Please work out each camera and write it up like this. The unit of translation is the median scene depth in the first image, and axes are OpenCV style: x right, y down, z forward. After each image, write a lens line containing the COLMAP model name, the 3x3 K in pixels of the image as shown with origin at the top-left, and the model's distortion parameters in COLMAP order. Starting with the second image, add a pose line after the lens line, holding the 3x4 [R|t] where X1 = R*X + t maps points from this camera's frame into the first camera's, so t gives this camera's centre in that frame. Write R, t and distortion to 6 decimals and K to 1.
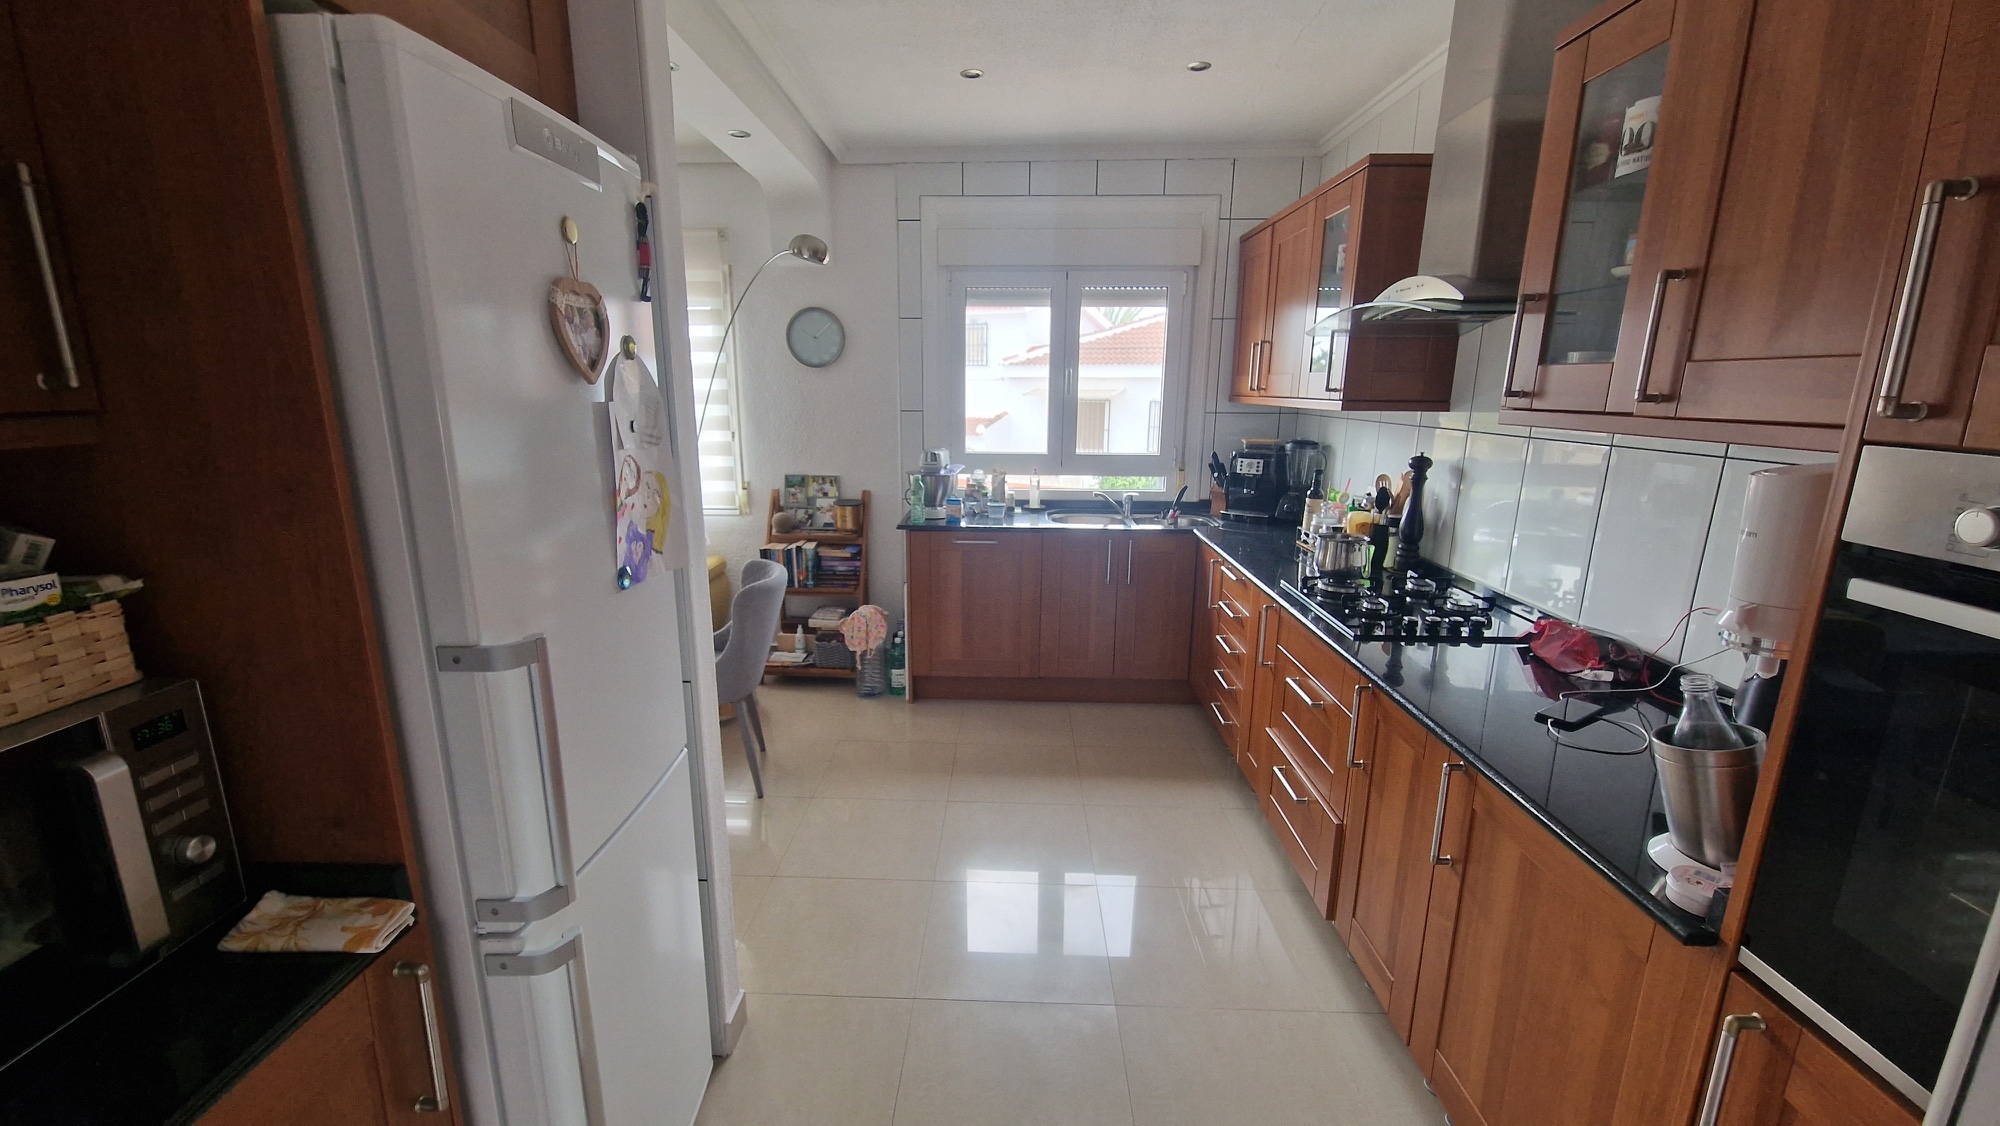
lens RADIAL K [[819.9, 0, 984.6], [0, 819.9, 575.9], [0, 0, 1]] dist [0.001470, -0.000281]
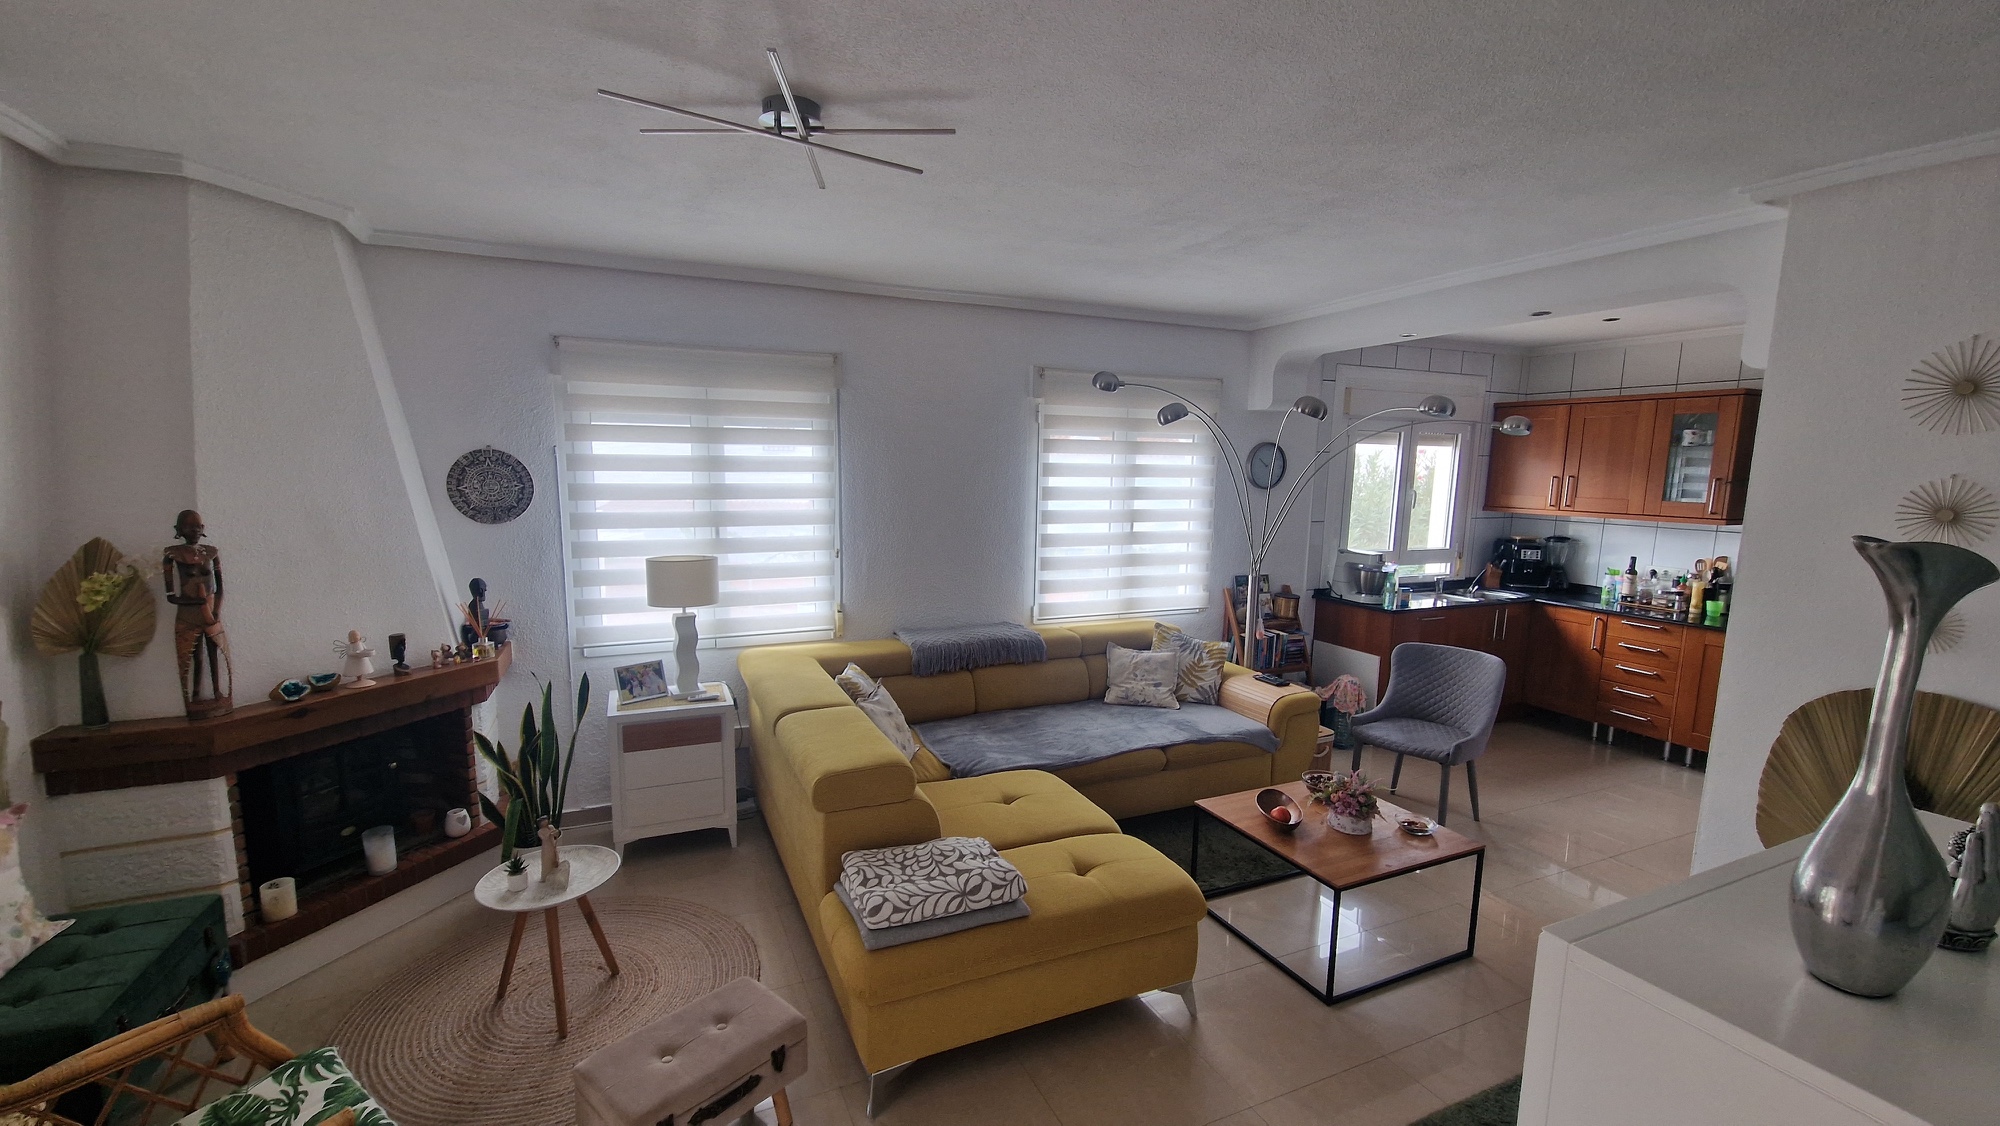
lens RADIAL K [[819.9, 0, 983.5], [0, 819.9, 577.3], [0, 0, 1]] dist [0.001470, -0.000281]
pose [[0.898557, -0.052467, 0.435709, -1.148377], [0.090185, 0.993714, -0.066329, -0.077714], [-0.429490, 0.098895, 0.897640, 0.078079]]
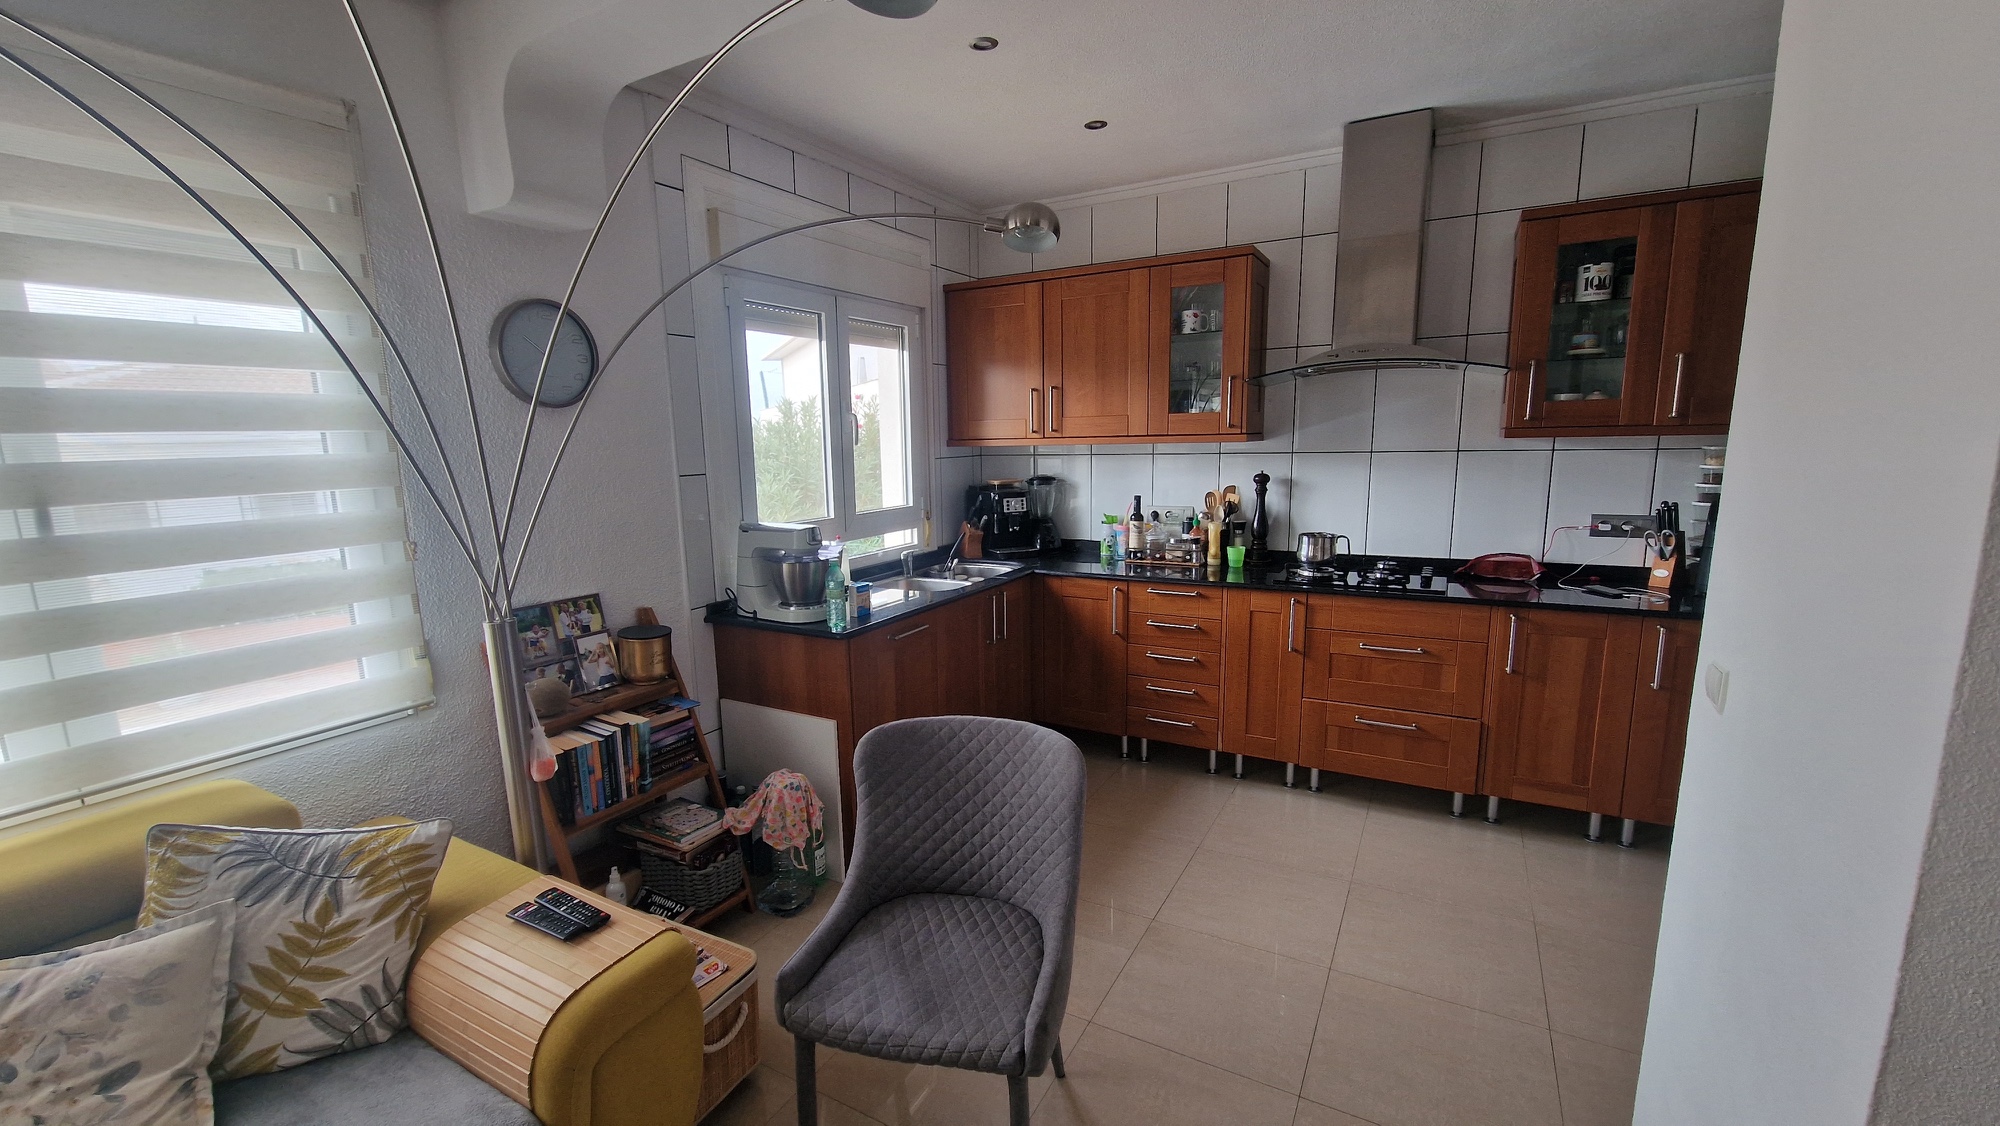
lens RADIAL K [[819.9, 0, 984.6], [0, 819.9, 582.4], [0, 0, 1]] dist [0.001470, -0.000281]
pose [[0.461077, -0.171250, 0.870679, -0.578487], [0.227252, 0.971267, 0.070691, -0.112733], [-0.857767, 0.165270, 0.486746, 0.501618]]
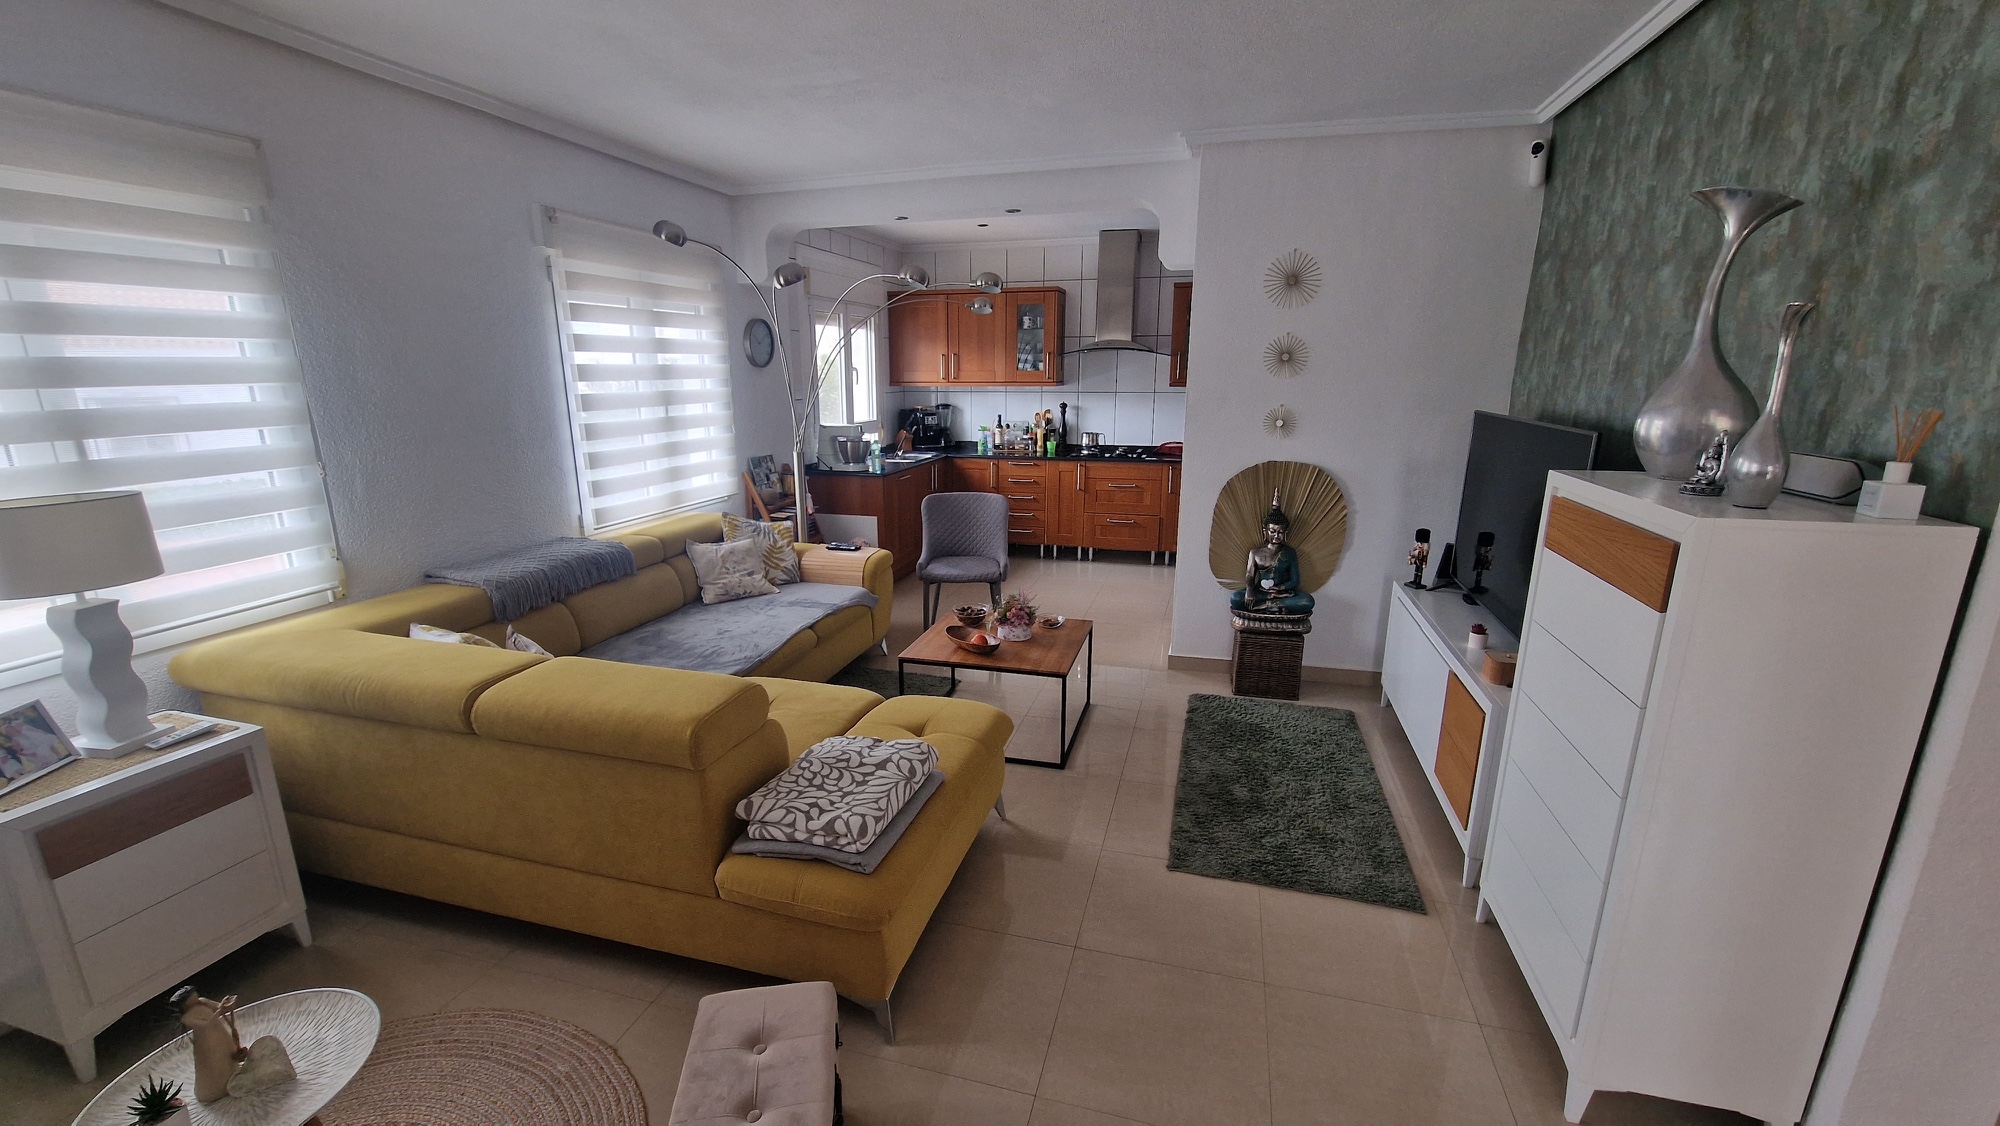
lens RADIAL K [[819.9, 0, 982.4], [0, 819.9, 580.5], [0, 0, 1]] dist [0.001470, -0.000281]
pose [[0.244850, -0.248248, 0.937241, -1.369740], [0.227939, 0.954311, 0.193221, -0.111729], [-0.942386, 0.166324, 0.290249, 0.383669]]
